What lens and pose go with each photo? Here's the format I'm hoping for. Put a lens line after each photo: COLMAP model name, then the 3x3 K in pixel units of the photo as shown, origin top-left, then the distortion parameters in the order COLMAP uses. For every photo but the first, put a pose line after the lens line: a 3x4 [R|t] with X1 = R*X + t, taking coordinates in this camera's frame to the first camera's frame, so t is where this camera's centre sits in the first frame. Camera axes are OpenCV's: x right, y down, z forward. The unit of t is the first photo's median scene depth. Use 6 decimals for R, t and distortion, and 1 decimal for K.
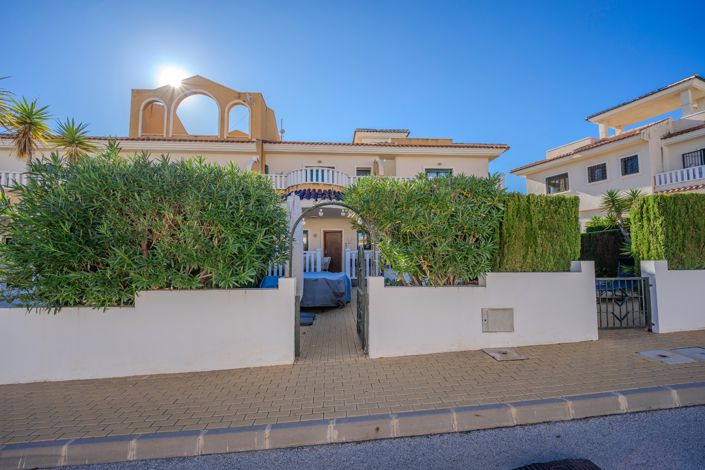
lens RADIAL K [[294.0, 0, 352.2], [0, 294.0, 239.0], [0, 0, 1]] dist [0.000960, -0.008259]
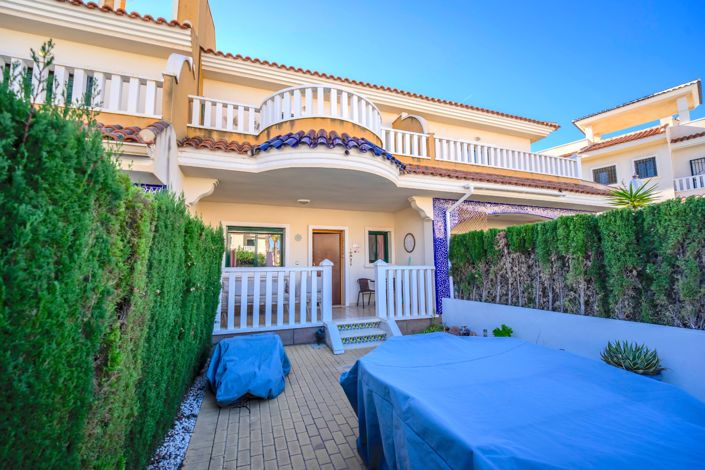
lens RADIAL K [[294.0, 0, 352.2], [0, 294.0, 239.0], [0, 0, 1]] dist [0.000960, -0.008259]
pose [[0.962102, 0.021932, 0.271808, -0.174884], [-0.011778, 0.999172, -0.038936, 0.011321], [-0.272437, 0.034259, 0.961564, 0.436963]]
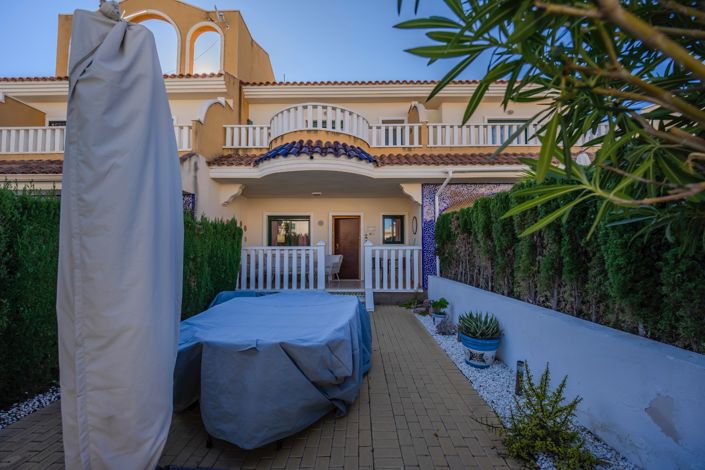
lens RADIAL K [[294.0, 0, 352.2], [0, 294.0, 239.0], [0, 0, 1]] dist [0.000960, -0.008259]
pose [[0.996207, 0.000490, -0.087015, 0.004535], [0.001574, 0.999719, 0.023646, 0.009245], [0.087003, -0.023693, 0.995926, 0.331247]]
